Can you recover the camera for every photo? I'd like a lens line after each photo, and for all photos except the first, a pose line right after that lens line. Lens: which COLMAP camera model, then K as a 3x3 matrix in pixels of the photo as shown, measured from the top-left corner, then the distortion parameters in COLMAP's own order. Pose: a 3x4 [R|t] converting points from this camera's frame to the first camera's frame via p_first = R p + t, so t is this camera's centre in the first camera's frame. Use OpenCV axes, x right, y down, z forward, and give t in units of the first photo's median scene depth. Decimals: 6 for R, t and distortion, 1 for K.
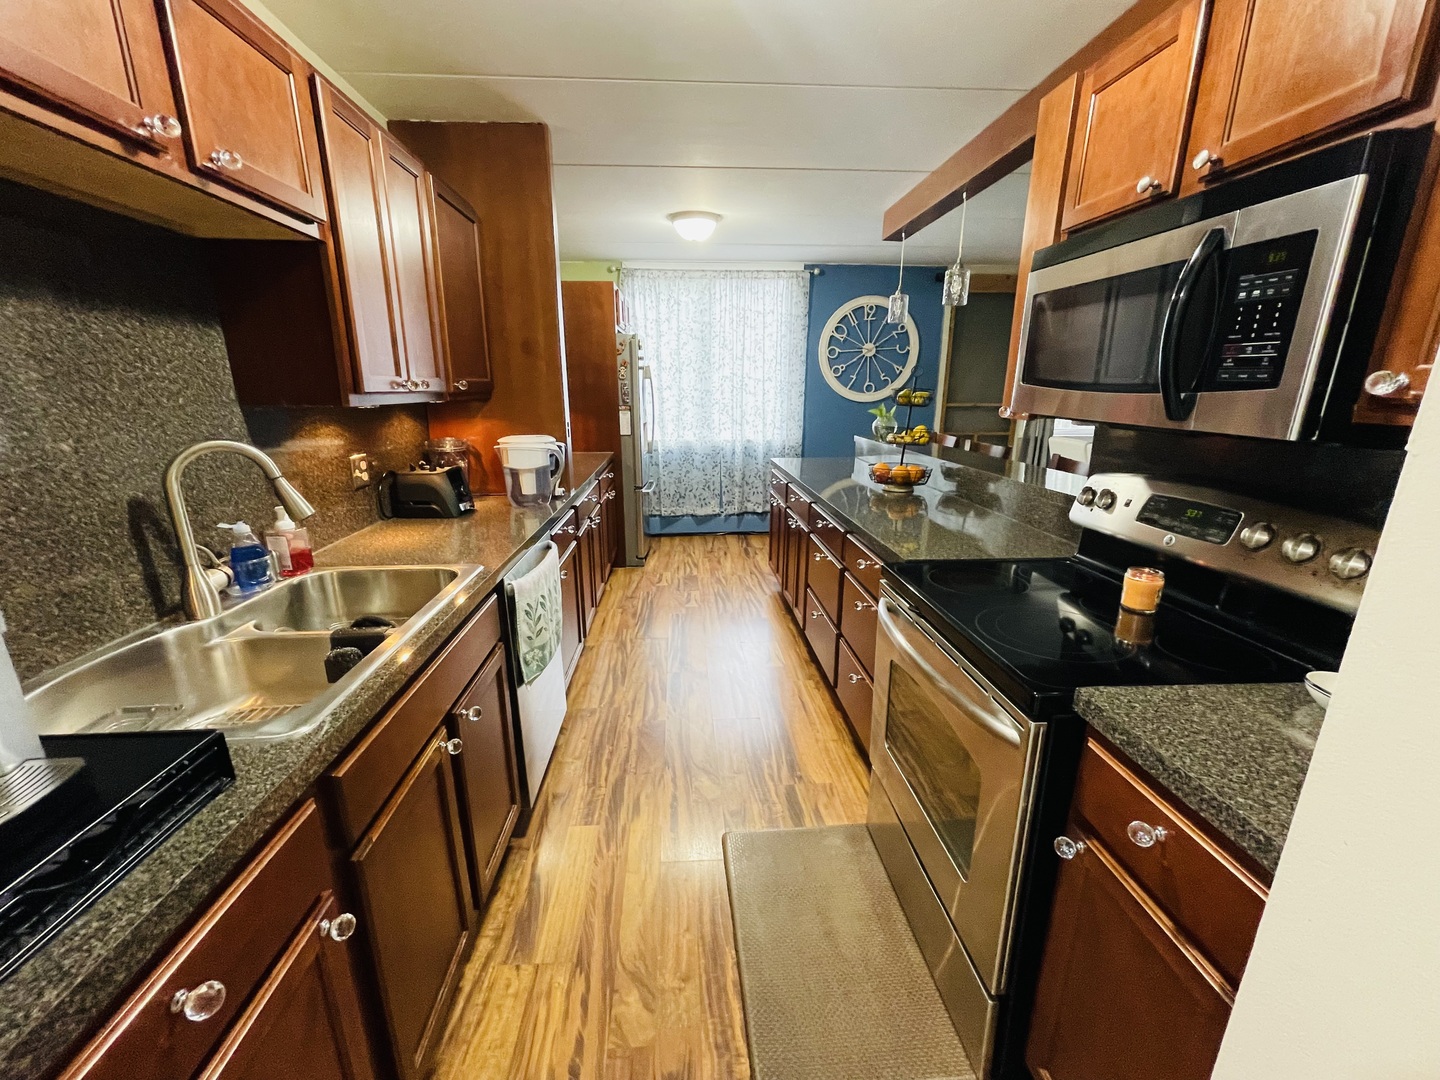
lens RADIAL K [[579.5, 0, 723.0], [0, 579.5, 544.6], [0, 0, 1]] dist [-0.002640, 0.000361]
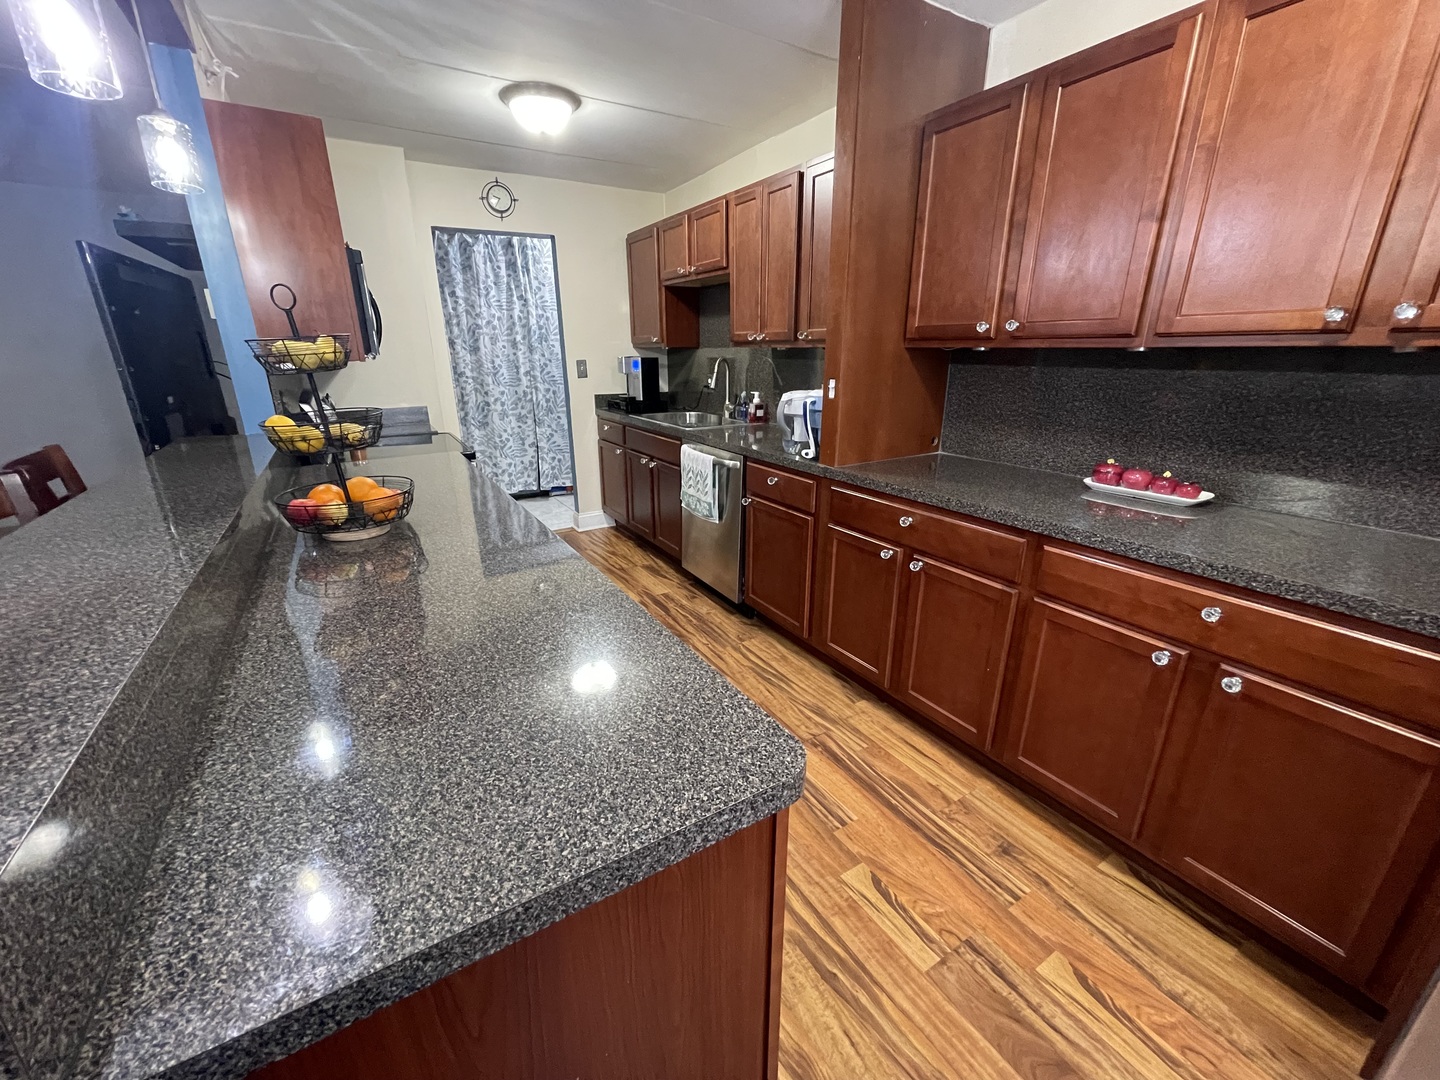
lens RADIAL K [[579.5, 0, 713.3], [0, 579.5, 542.3], [0, 0, 1]] dist [-0.002640, 0.000361]
pose [[-0.890446, 0.157945, -0.426801, 0.133392], [-0.110705, 0.834491, 0.539785, -0.230203], [0.441418, 0.527899, -0.725584, 0.864092]]
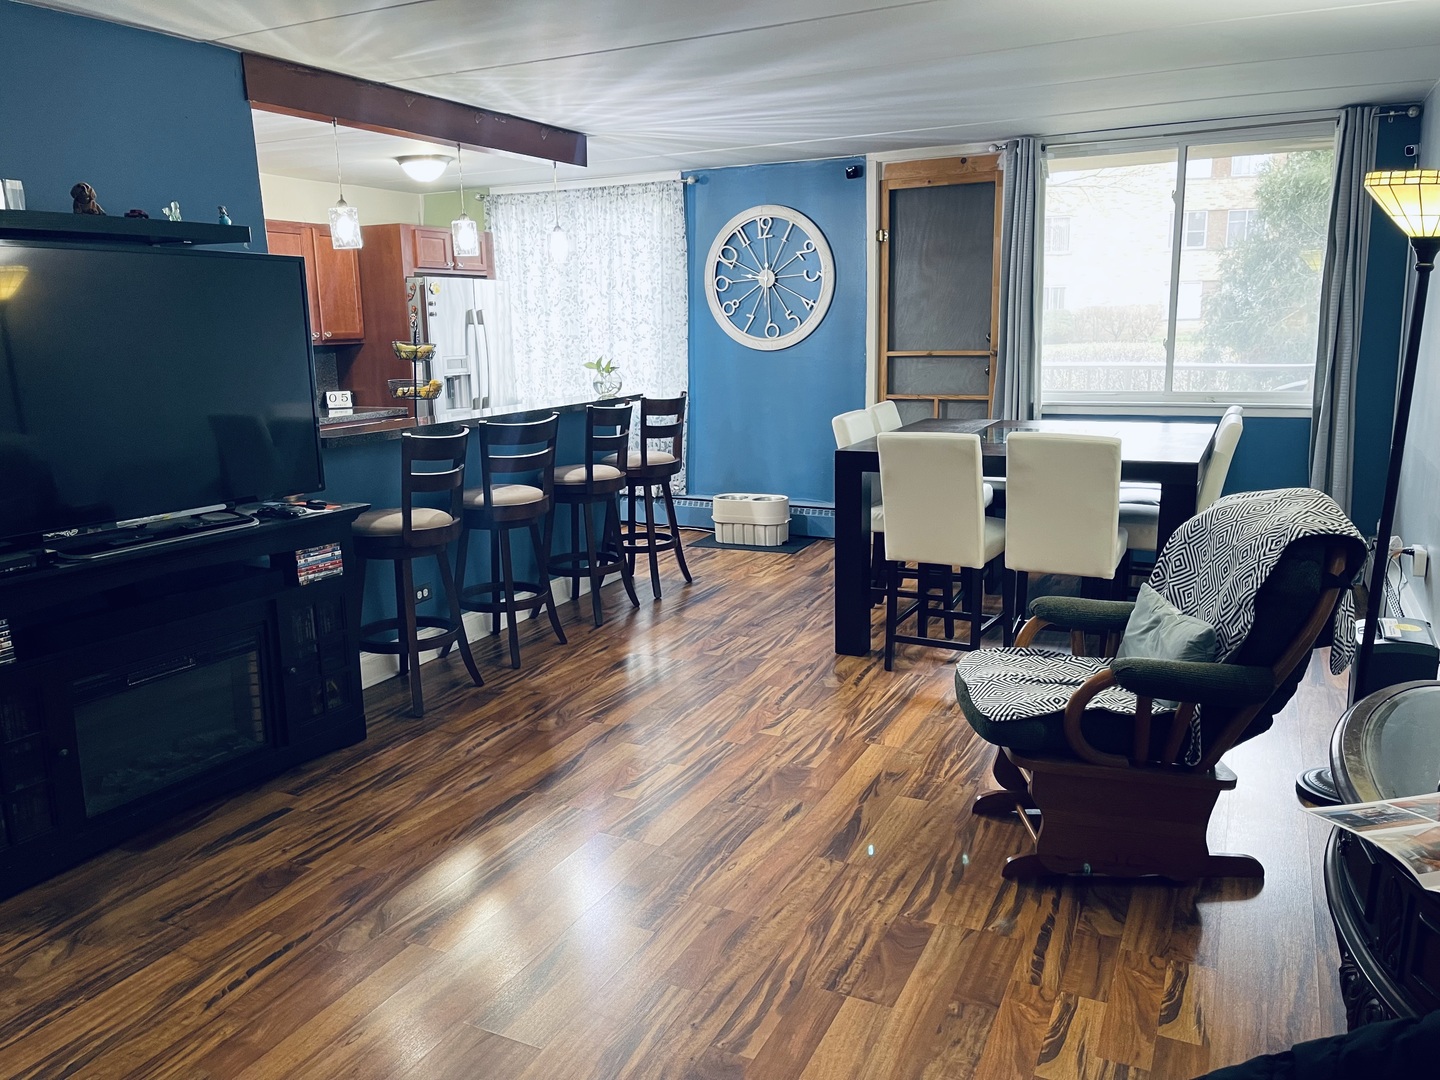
lens RADIAL K [[1102.9, 0, 723.9], [0, 1102.9, 543.9], [0, 0, 1]] dist [0.047541, -0.059183]
pose [[0.869262, 0.081910, -0.487518, 0.942211], [-0.111536, 0.993245, -0.031993, 0.043355], [0.481604, 0.082186, 0.872527, -0.206839]]
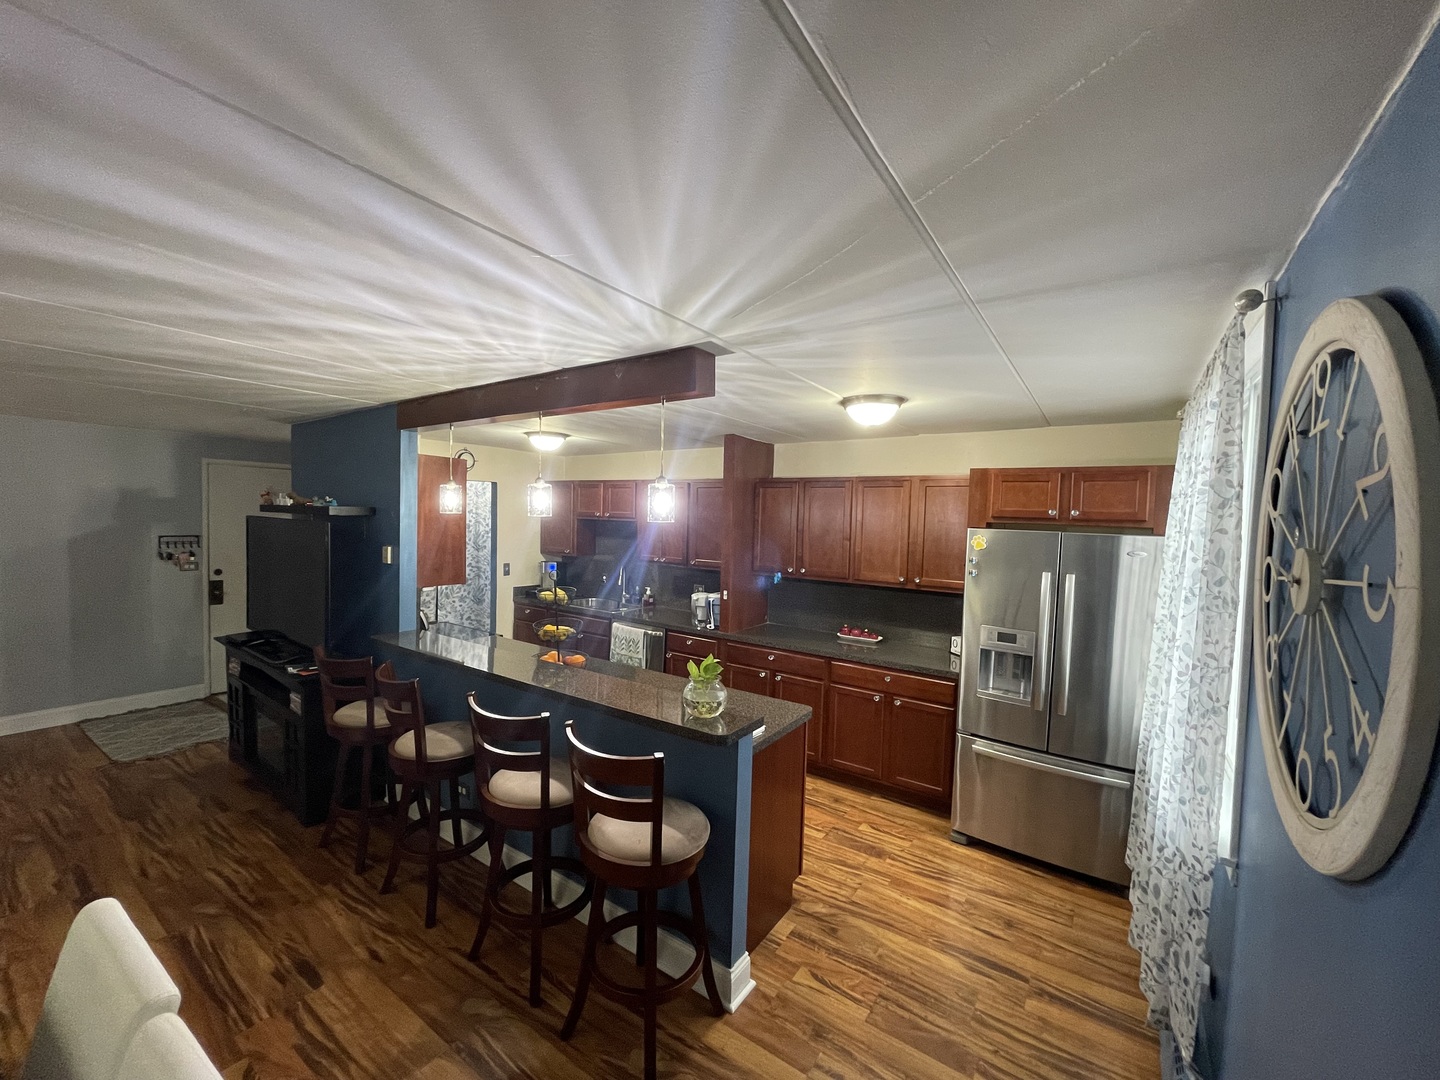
lens RADIAL K [[579.5, 0, 714.0], [0, 579.5, 540.0], [0, 0, 1]] dist [-0.002640, 0.000361]
pose [[-0.625311, 0.023179, -0.780031, 0.545134], [-0.234857, 0.947628, 0.216432, -0.367236], [0.744196, 0.318533, -0.587119, 1.005102]]
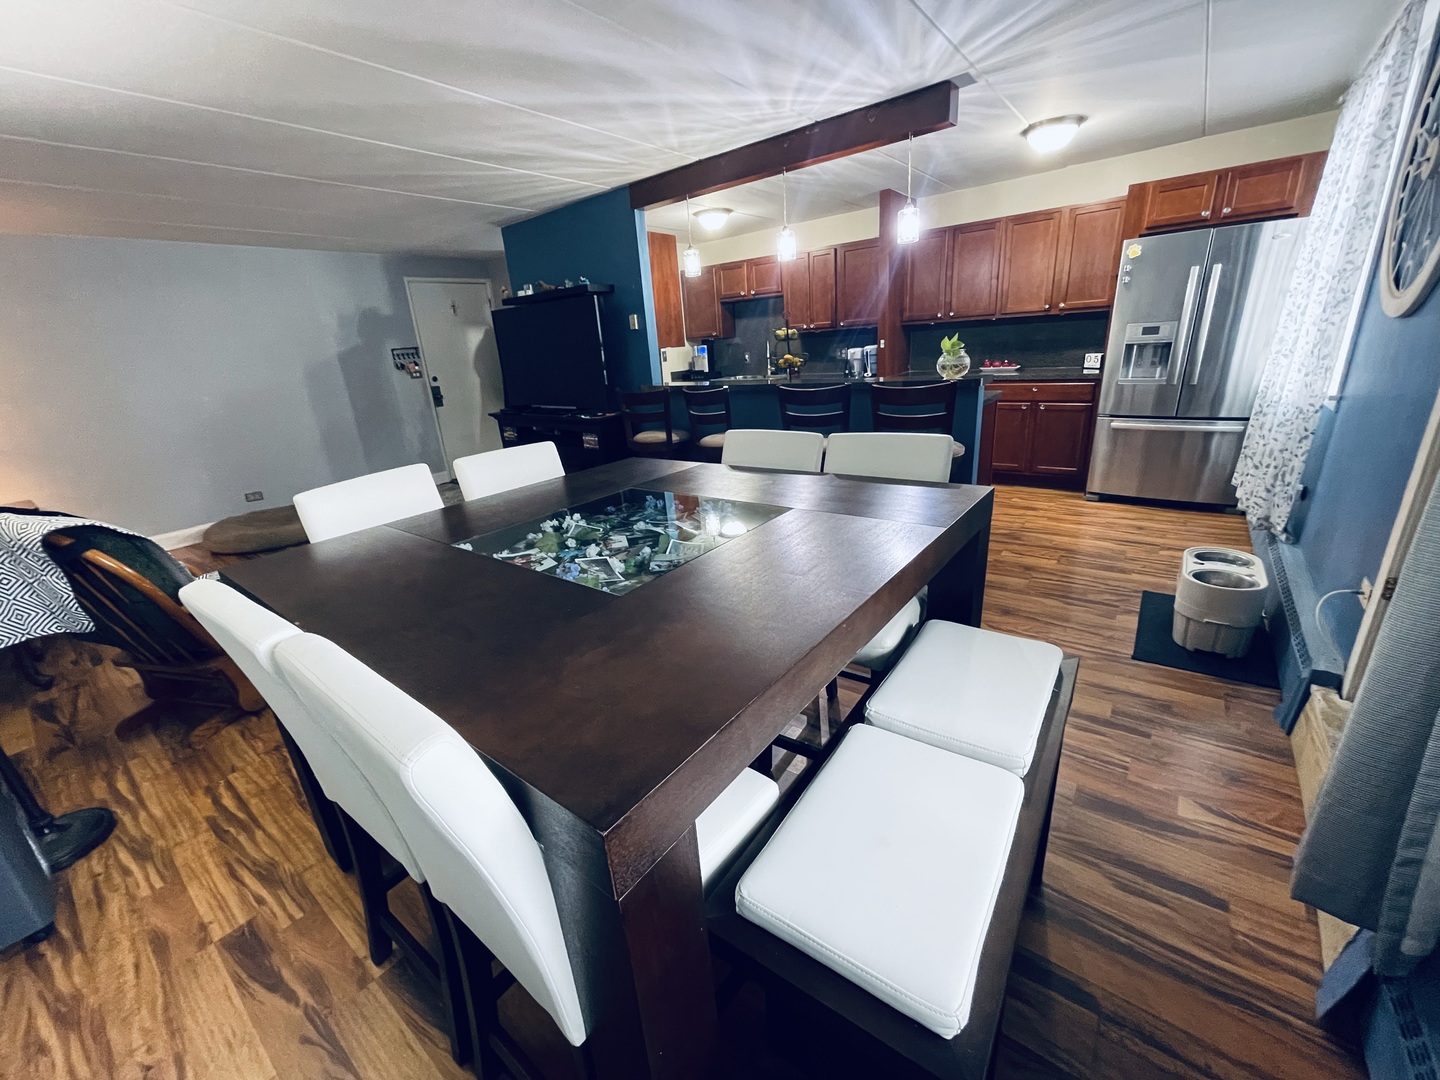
lens RADIAL K [[579.5, 0, 715.2], [0, 579.5, 537.0], [0, 0, 1]] dist [-0.002640, 0.000361]
pose [[-0.665009, 0.296109, -0.685626, 0.862282], [-0.128005, 0.859265, 0.495256, -0.279482], [0.735784, 0.417113, -0.533516, 1.005916]]
